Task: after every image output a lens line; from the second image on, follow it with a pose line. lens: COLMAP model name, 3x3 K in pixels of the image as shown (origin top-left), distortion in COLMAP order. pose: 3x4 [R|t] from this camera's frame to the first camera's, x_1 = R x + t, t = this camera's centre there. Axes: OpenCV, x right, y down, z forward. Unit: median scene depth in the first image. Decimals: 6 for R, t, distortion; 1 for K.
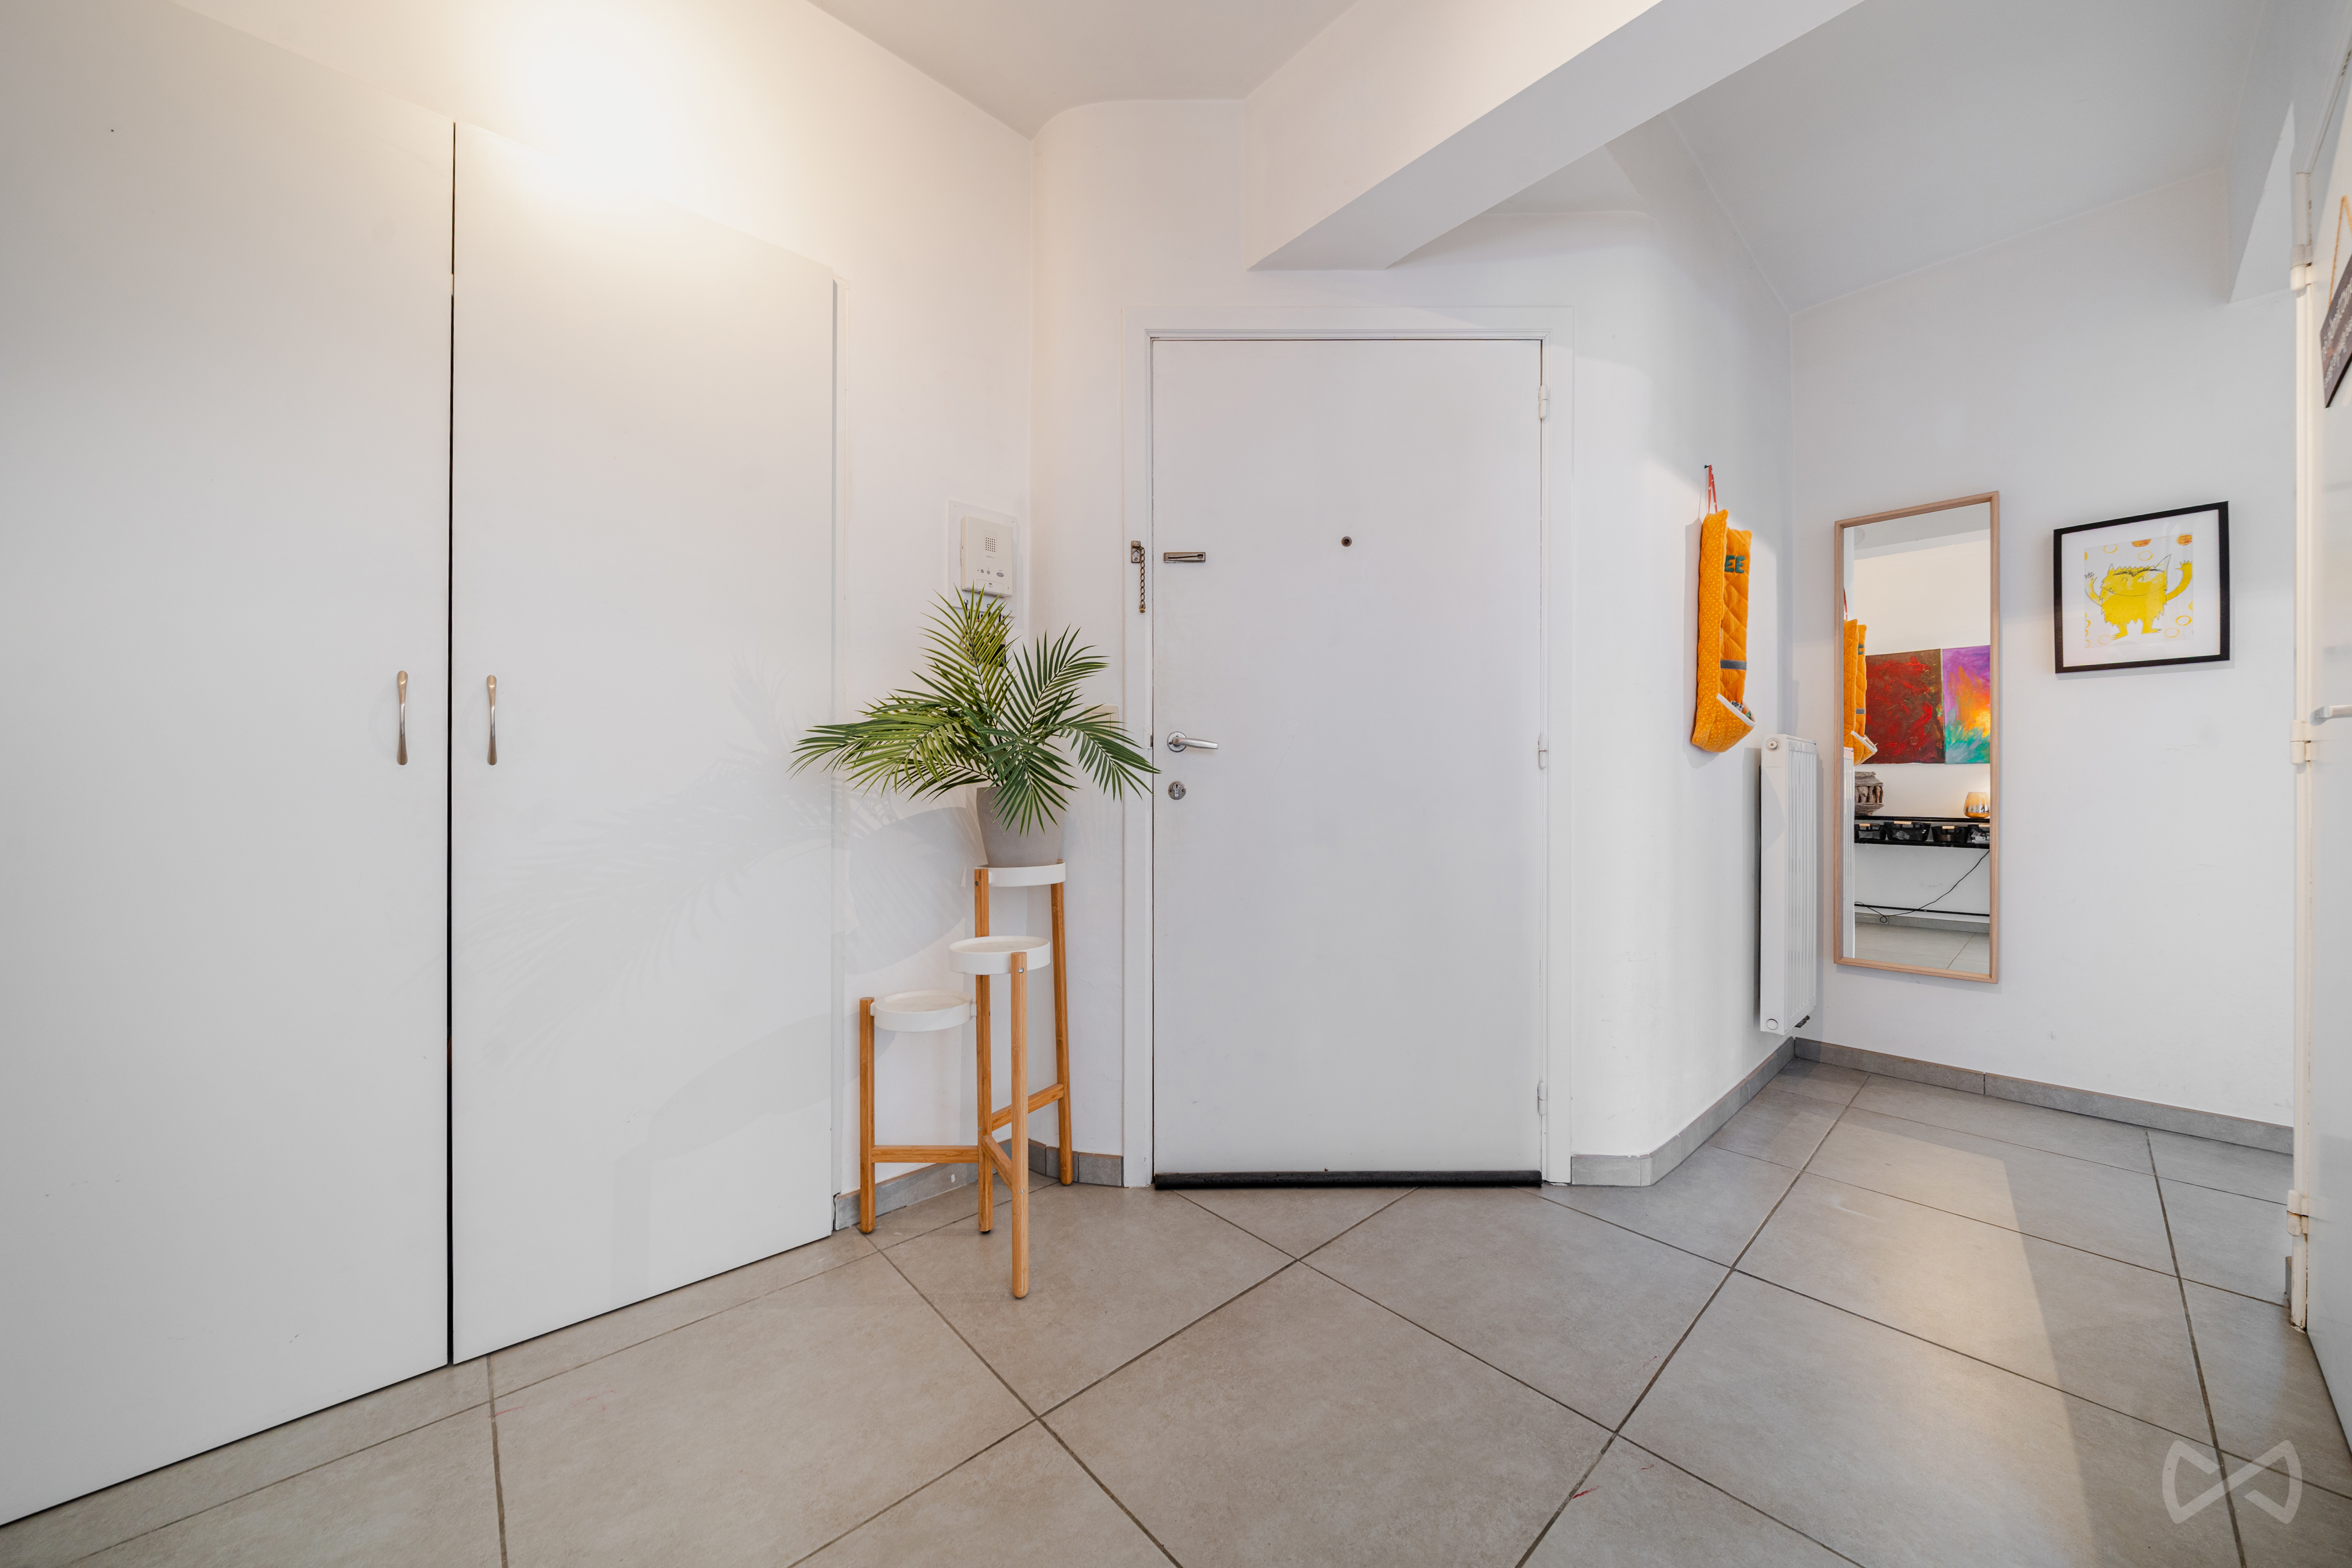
lens RADIAL K [[797.4, 0, 1221.2], [0, 797.4, 796.6], [0, 0, 1]] dist [-0.003039, -0.001512]
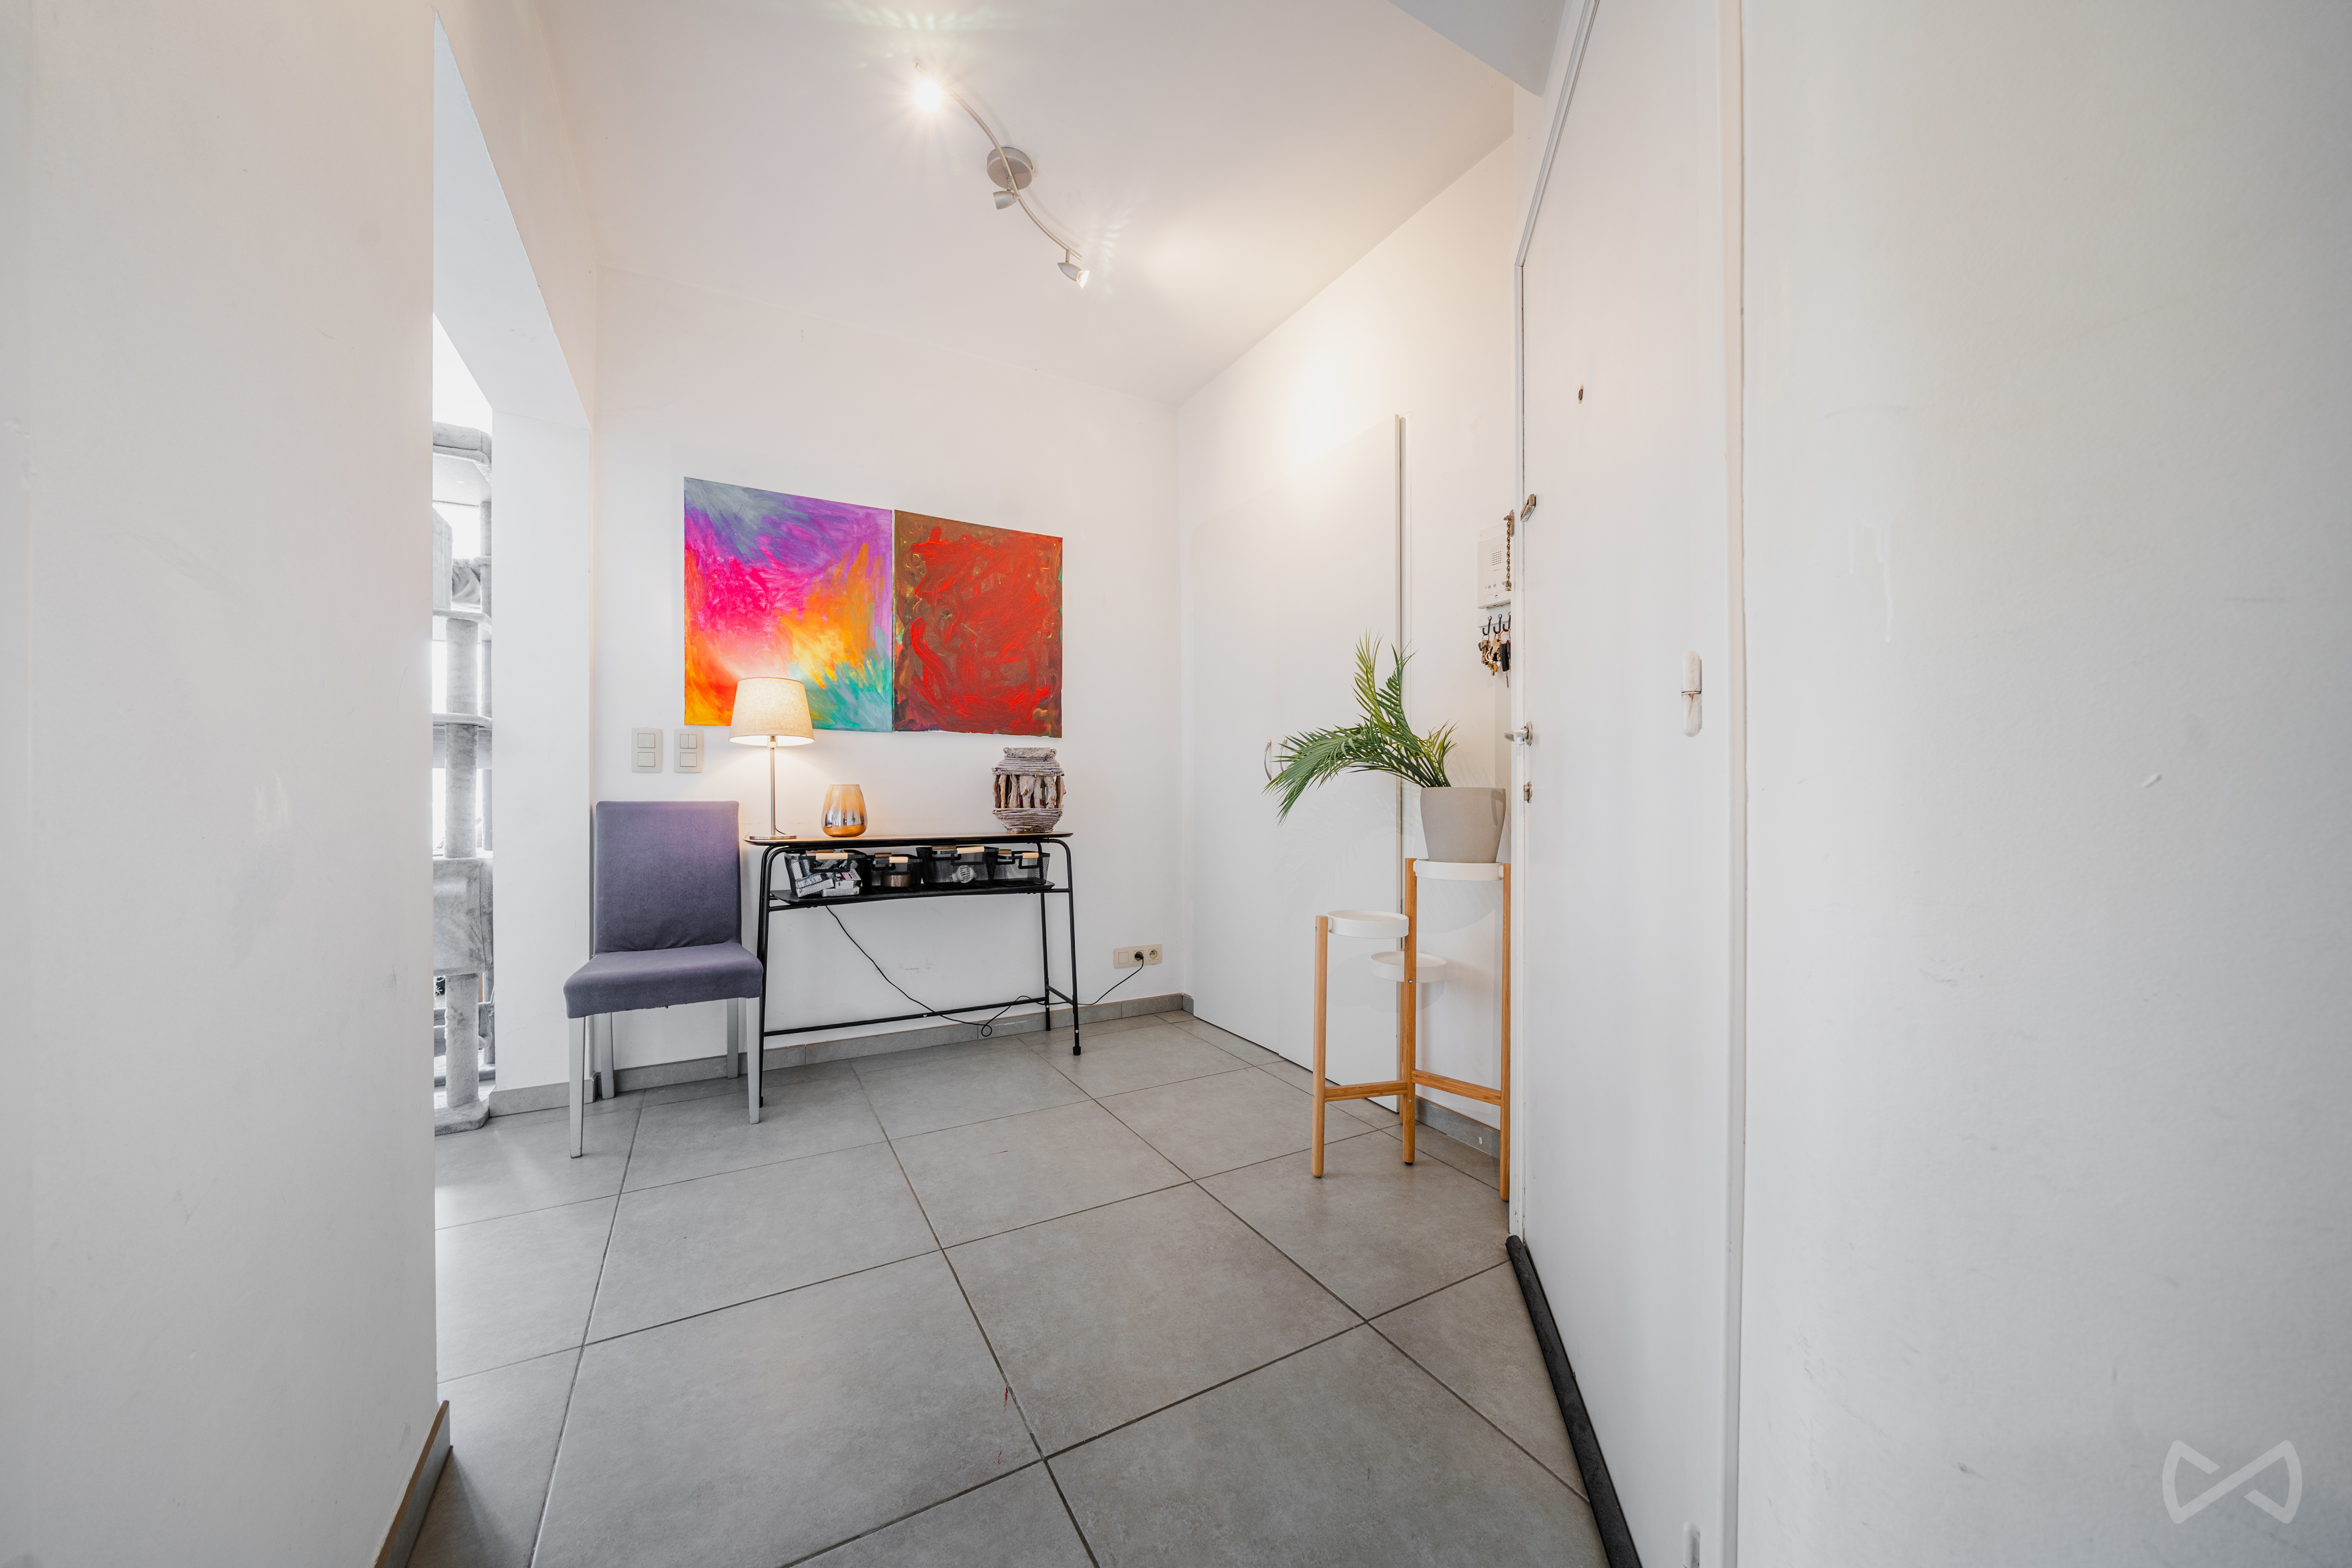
lens RADIAL K [[797.4, 0, 1175.8], [0, 797.4, 789.2], [0, 0, 1]] dist [-0.003039, -0.001512]
pose [[-0.227285, -0.002577, -0.973825, 1.466083], [-0.014721, 0.999891, 0.000790, -0.019566], [0.973717, 0.014515, -0.227298, 1.422322]]
